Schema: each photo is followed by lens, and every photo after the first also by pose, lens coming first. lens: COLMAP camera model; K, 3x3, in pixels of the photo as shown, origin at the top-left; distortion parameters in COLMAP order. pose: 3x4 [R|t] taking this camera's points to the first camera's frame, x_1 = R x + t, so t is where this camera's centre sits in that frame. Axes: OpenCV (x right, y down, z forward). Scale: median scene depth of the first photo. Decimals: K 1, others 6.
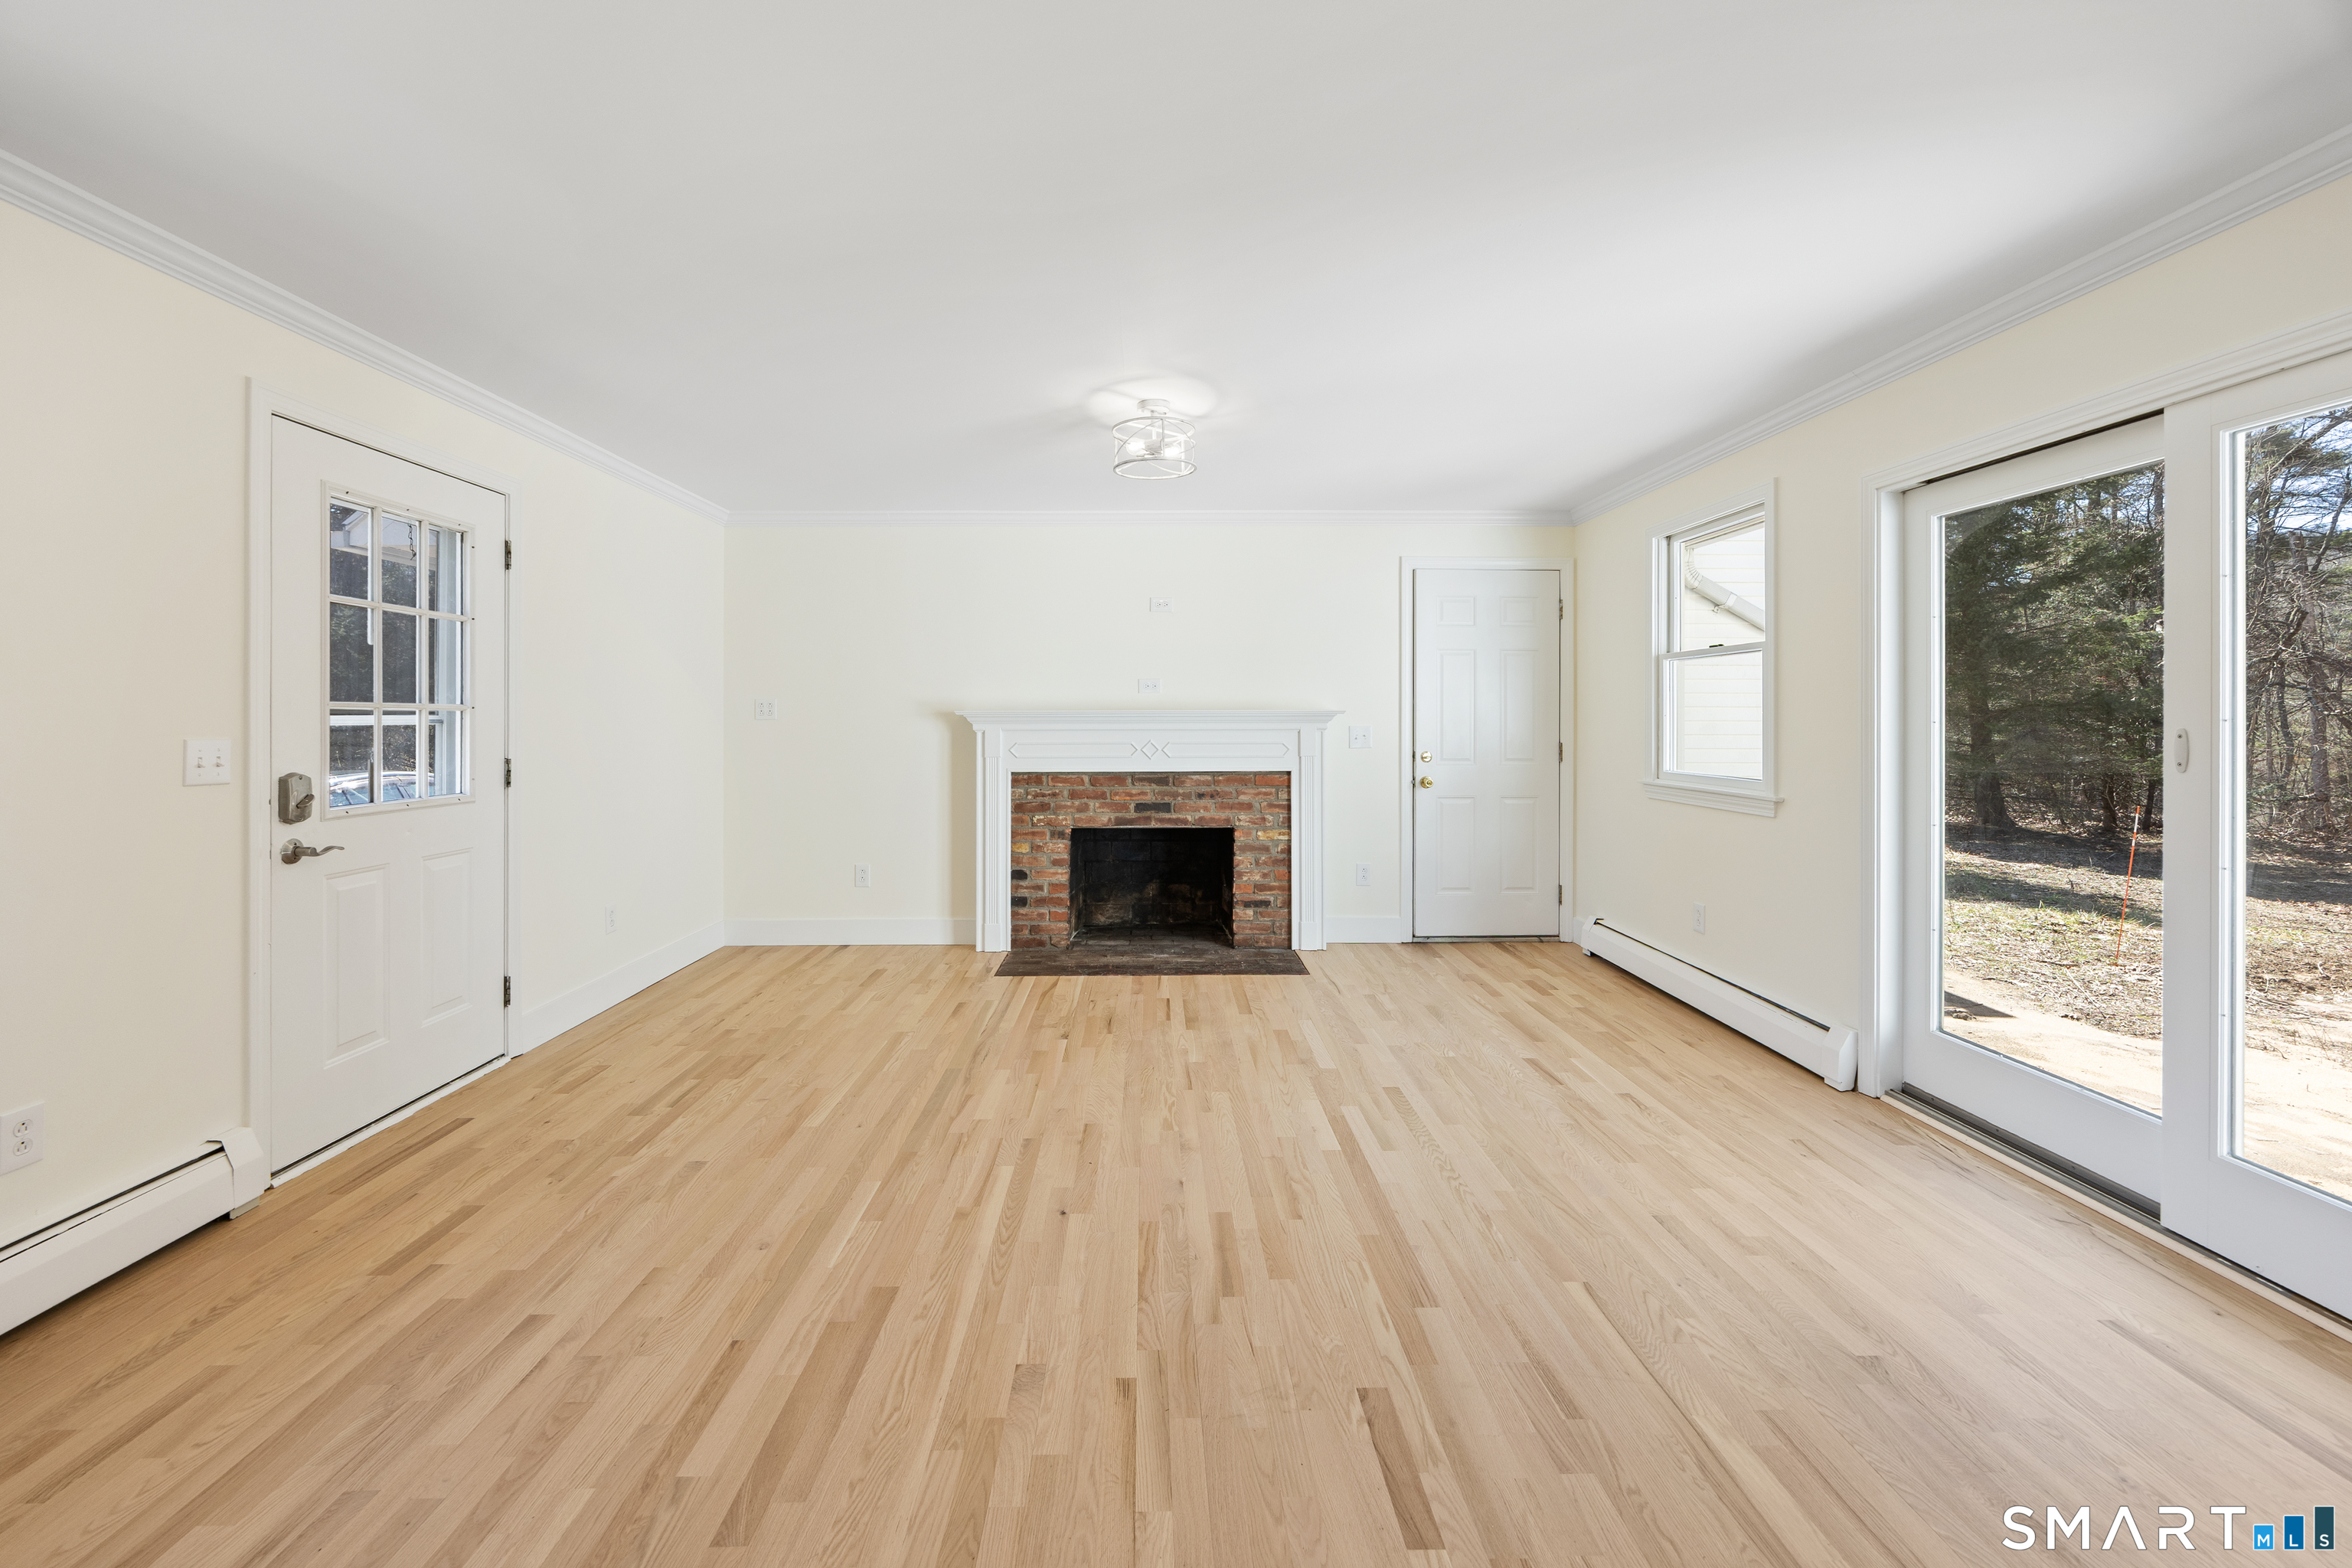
lens RADIAL K [[894.8, 0, 1177.1], [0, 894.8, 728.5], [0, 0, 1]] dist [-0.000156, -0.000079]
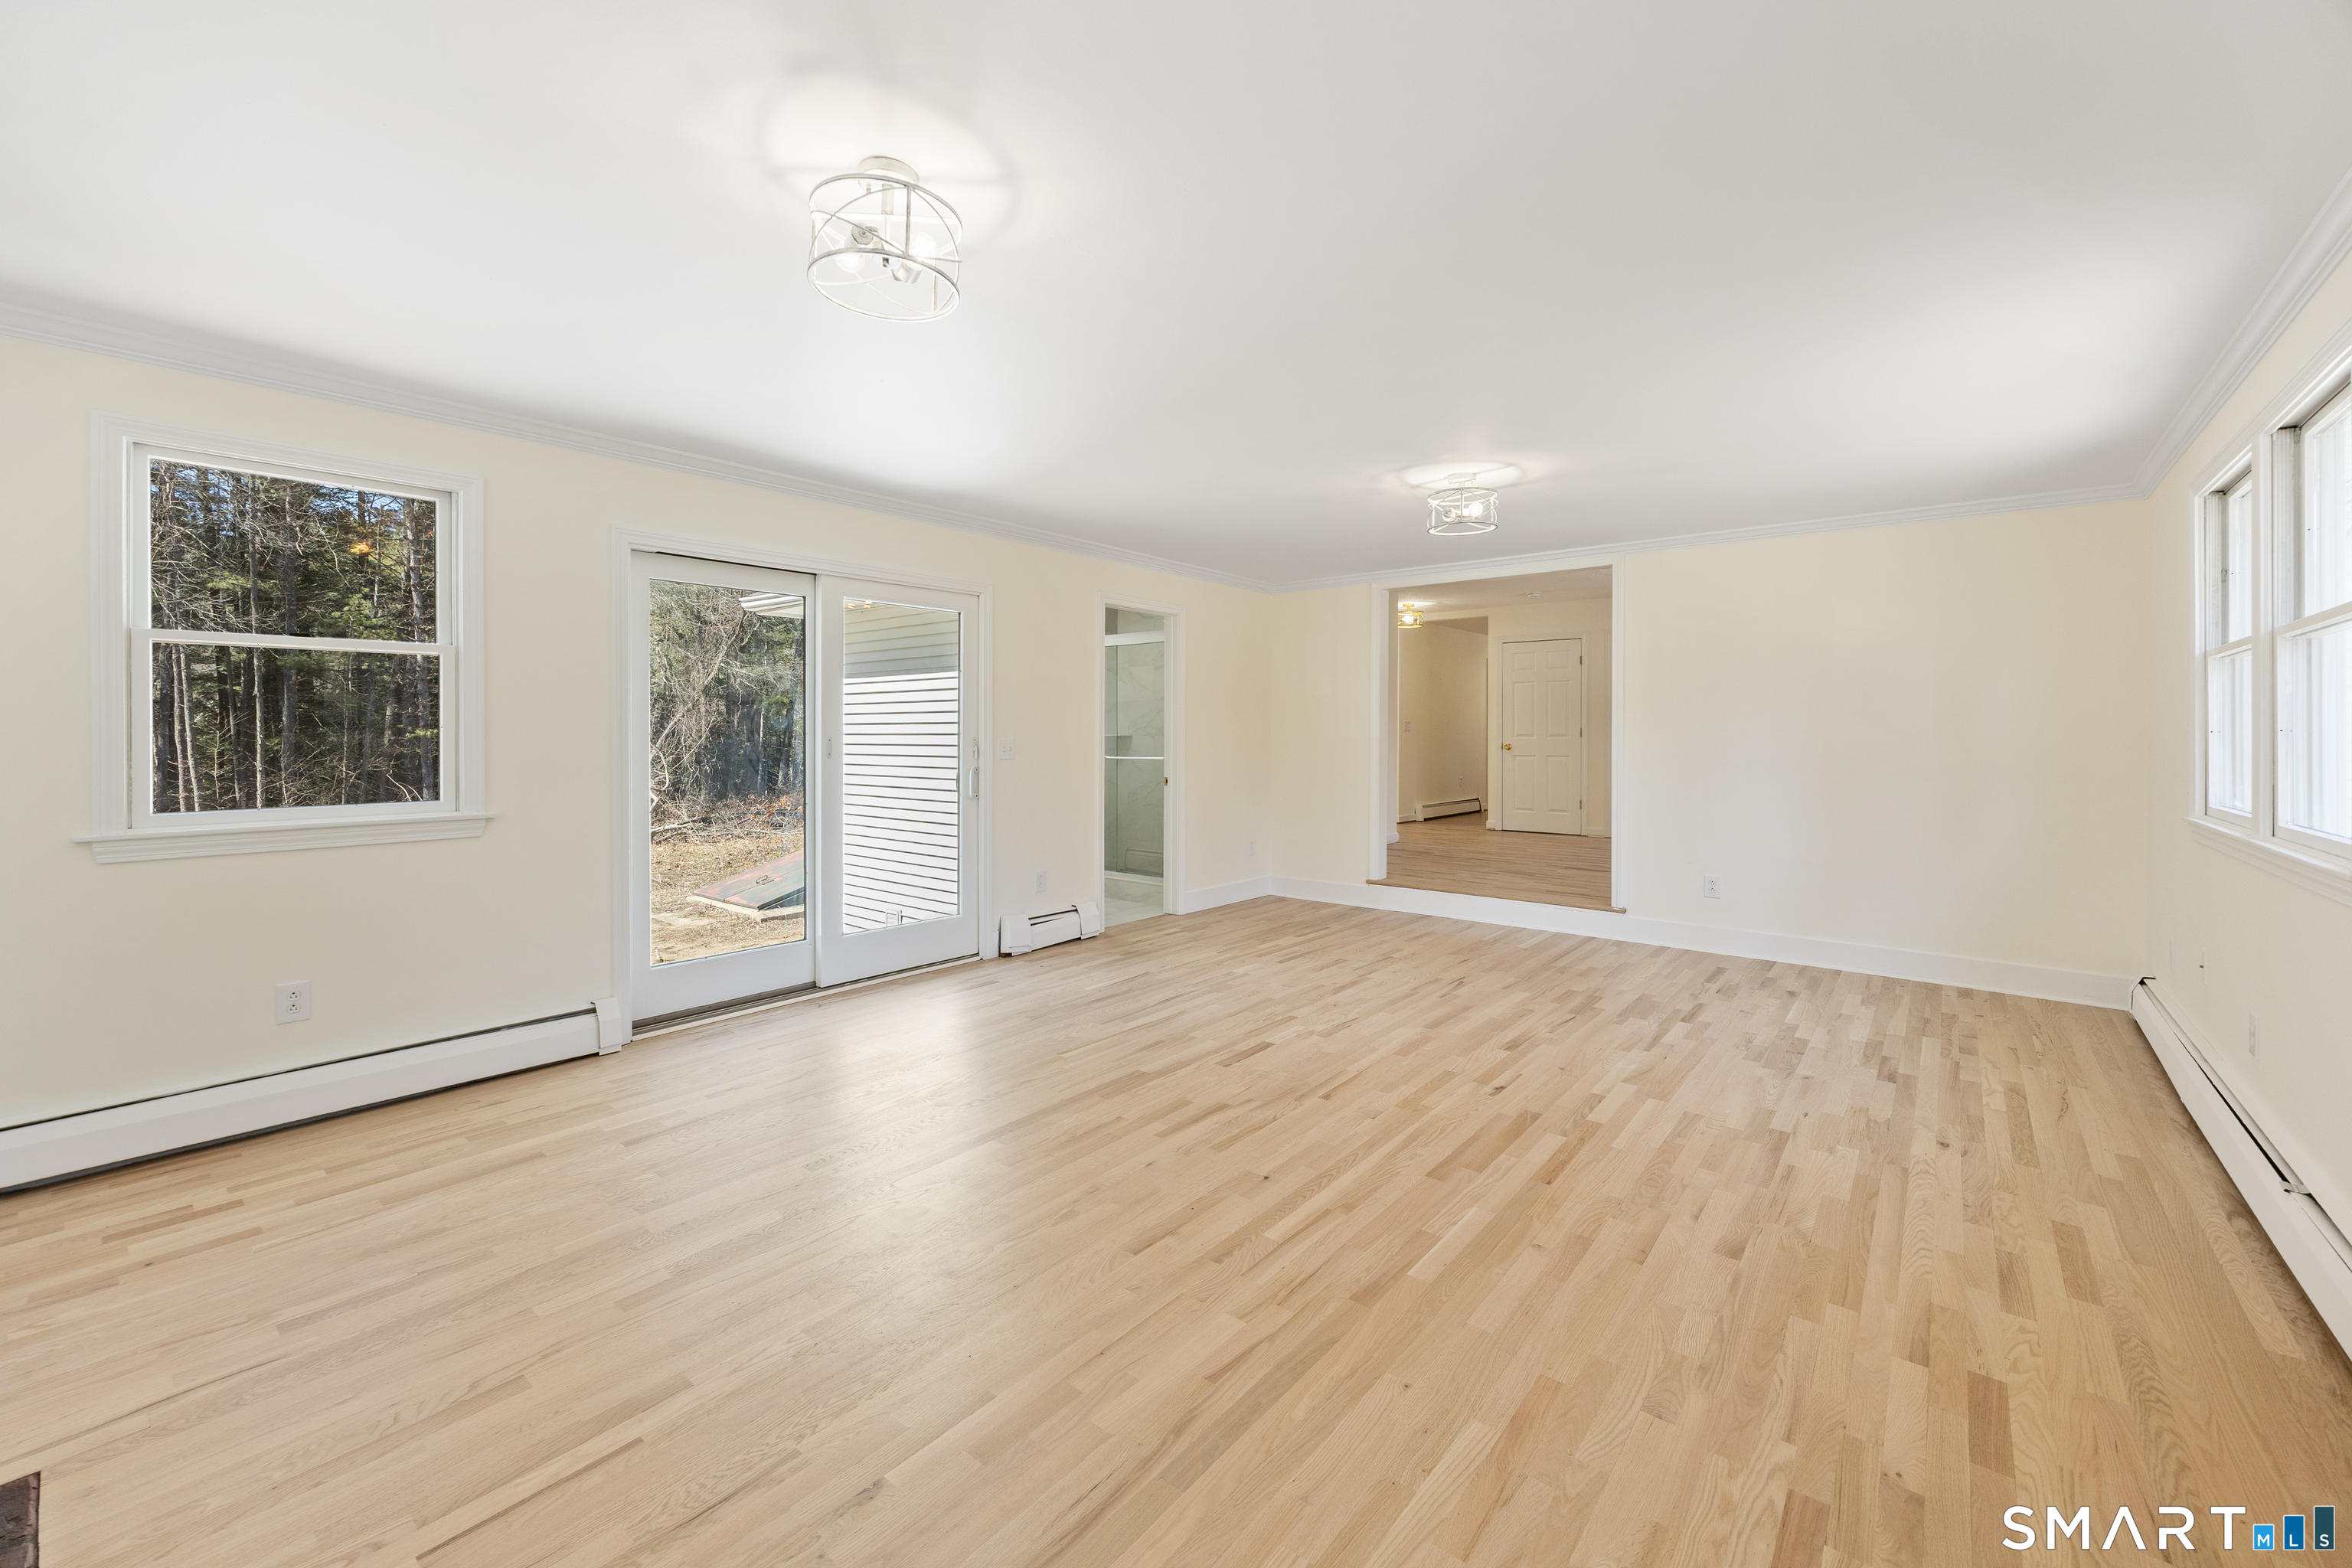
lens RADIAL K [[894.8, 0, 1177.1], [0, 894.8, 728.5], [0, 0, 1]] dist [-0.000156, -0.000079]
pose [[-0.733596, 0.004688, 0.679569, -0.879390], [0.005243, 0.999985, -0.001238, -0.008495], [-0.679565, 0.002655, -0.733610, 2.077264]]
